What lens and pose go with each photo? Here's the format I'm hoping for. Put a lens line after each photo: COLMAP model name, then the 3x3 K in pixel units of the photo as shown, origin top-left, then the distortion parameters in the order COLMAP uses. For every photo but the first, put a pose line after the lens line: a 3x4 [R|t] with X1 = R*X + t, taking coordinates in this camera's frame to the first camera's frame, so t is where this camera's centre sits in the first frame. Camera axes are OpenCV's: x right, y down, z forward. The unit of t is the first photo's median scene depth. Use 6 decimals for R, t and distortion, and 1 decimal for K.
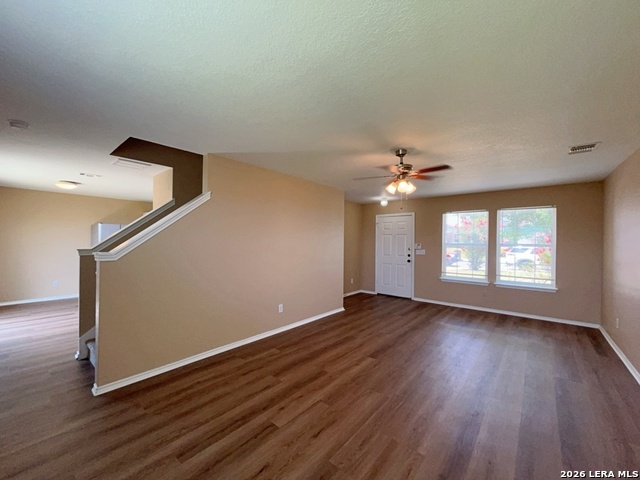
lens RADIAL K [[258.7, 0, 321.2], [0, 258.7, 239.6], [0, 0, 1]] dist [-0.002918, -0.000230]
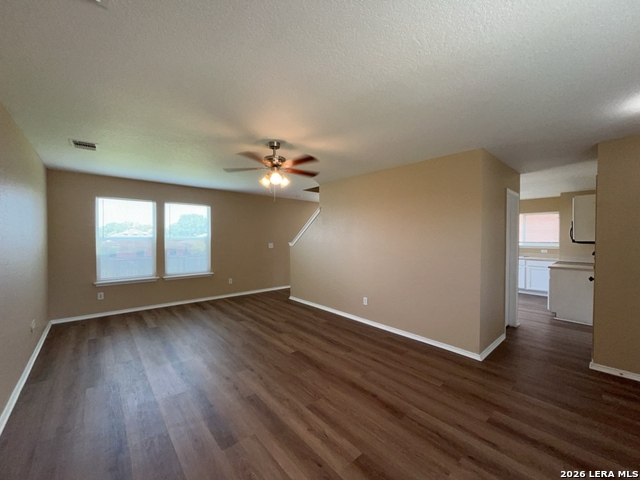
lens RADIAL K [[258.7, 0, 324.8], [0, 258.7, 240.1], [0, 0, 1]] dist [-0.002918, -0.000230]
pose [[-0.141726, 0.000992, -0.989905, 1.144946], [-0.005421, 0.999984, 0.001778, 0.016711], [0.989891, 0.005618, -0.141718, 1.221727]]
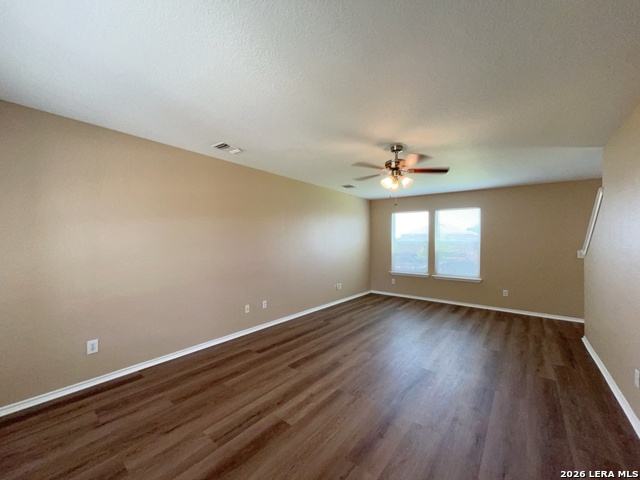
lens RADIAL K [[258.7, 0, 318.5], [0, 258.7, 239.3], [0, 0, 1]] dist [-0.002918, -0.000230]
pose [[-0.999461, -0.021403, -0.024899, 0.579828], [-0.021330, 0.999767, -0.003192, 0.018894], [0.024962, -0.002660, -0.999685, 1.823787]]
